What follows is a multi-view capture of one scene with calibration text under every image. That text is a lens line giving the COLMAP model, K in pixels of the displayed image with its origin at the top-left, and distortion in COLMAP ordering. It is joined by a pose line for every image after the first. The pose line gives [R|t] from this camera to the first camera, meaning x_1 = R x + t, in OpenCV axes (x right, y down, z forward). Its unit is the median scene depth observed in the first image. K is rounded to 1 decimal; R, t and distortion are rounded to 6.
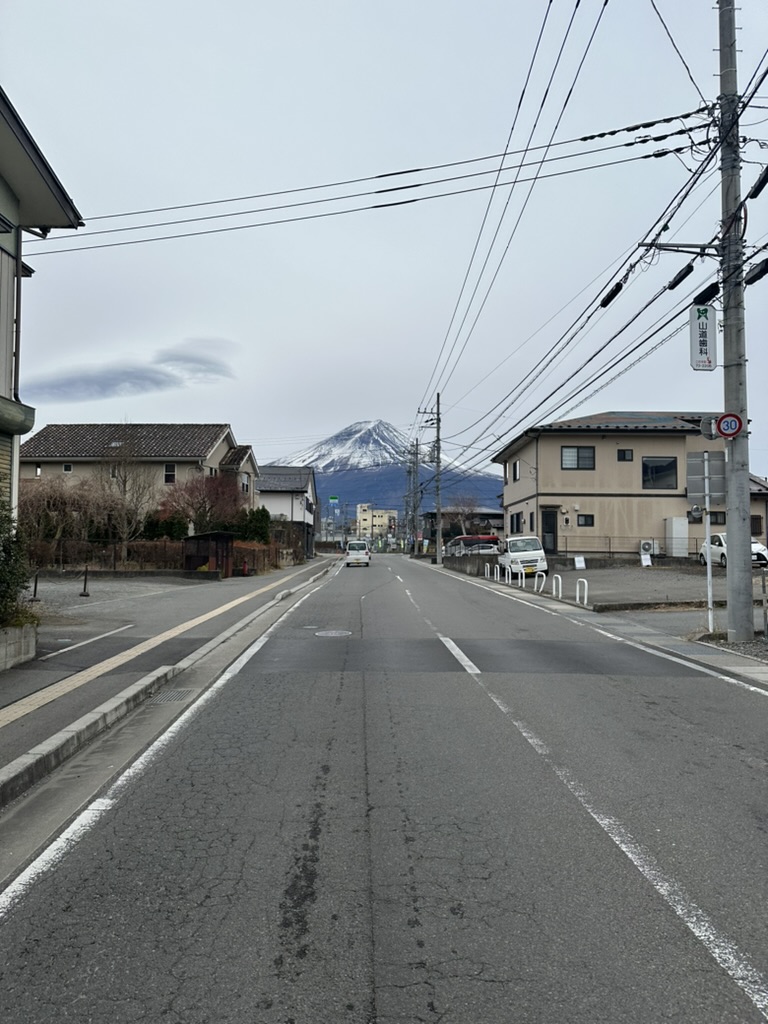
lens RADIAL K [[714.5, 0, 384.0], [0, 714.5, 512.0], [0, 0, 1]] dist [0.002173, -0.000143]
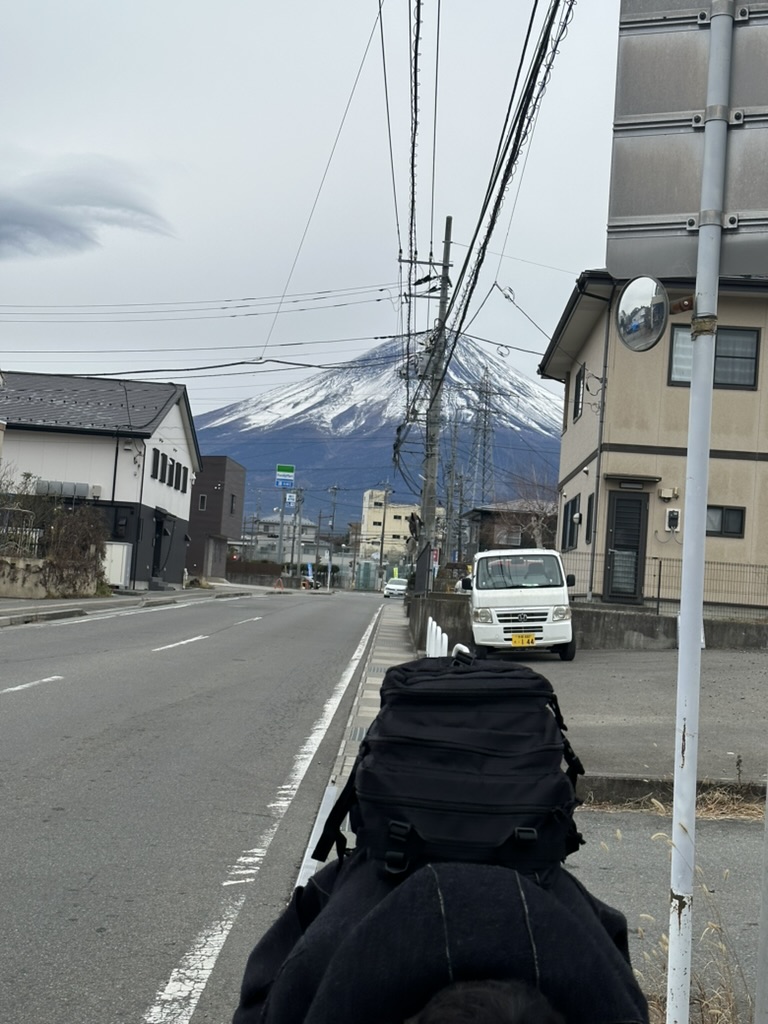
lens RADIAL K [[1437.3, 0, 384.0], [0, 1437.3, 512.0], [0, 0, 1]] dist [0.082875, 0.011178]
pose [[0.997375, 0.057604, -0.043880, 0.133592], [-0.057643, 0.998337, 0.000361, 0.016630], [0.043828, 0.002170, 0.999037, 0.222150]]
